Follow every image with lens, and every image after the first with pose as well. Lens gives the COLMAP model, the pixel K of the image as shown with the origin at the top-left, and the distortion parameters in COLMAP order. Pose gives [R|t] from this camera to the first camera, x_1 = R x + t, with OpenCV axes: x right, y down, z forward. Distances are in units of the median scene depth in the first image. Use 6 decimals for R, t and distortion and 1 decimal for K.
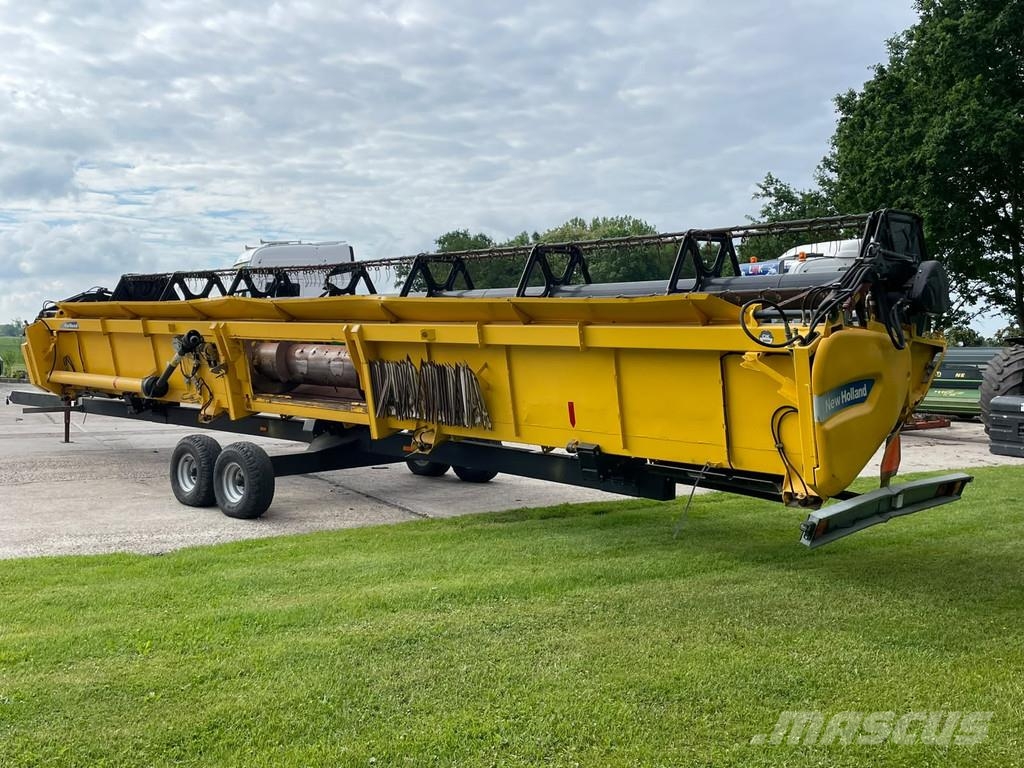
lens RADIAL K [[1148.8, 0, 512.0], [0, 1148.8, 384.0], [0, 0, 1]] dist [0.164970, -0.425788]
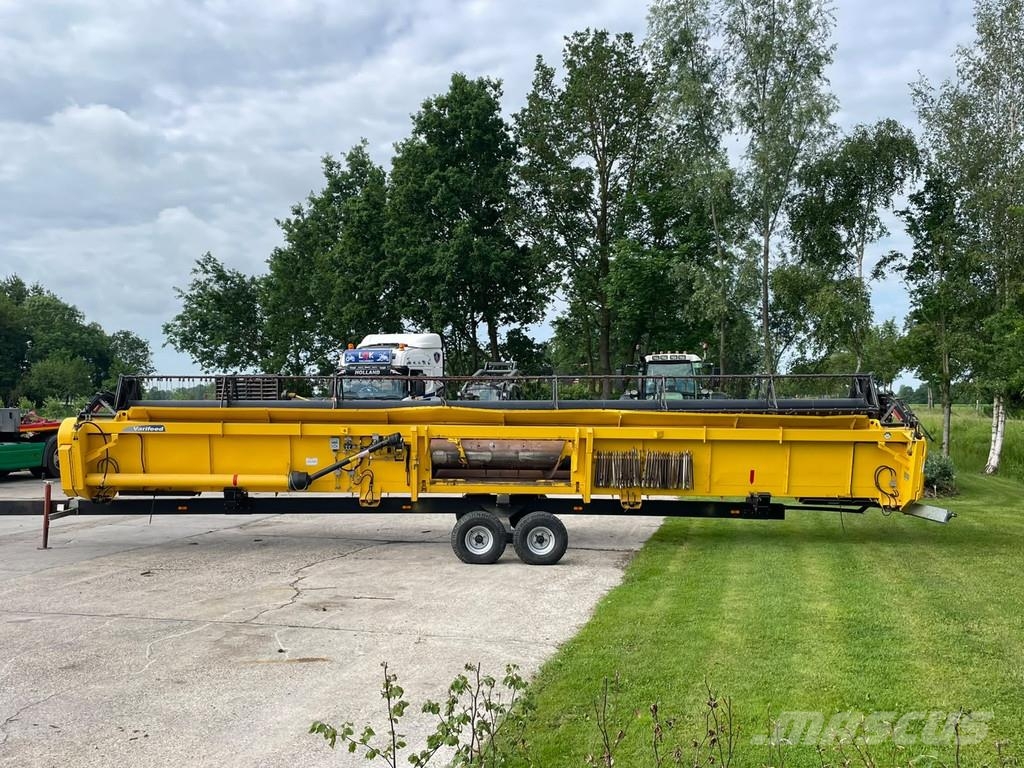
lens RADIAL K [[1148.8, 0, 512.0], [0, 1148.8, 384.0], [0, 0, 1]] dist [0.164970, -0.425788]
pose [[0.616848, -0.016358, 0.786912, -1.257317], [0.030677, 0.999524, -0.003269, -0.097694], [-0.786484, 0.026157, 0.617056, 0.141046]]
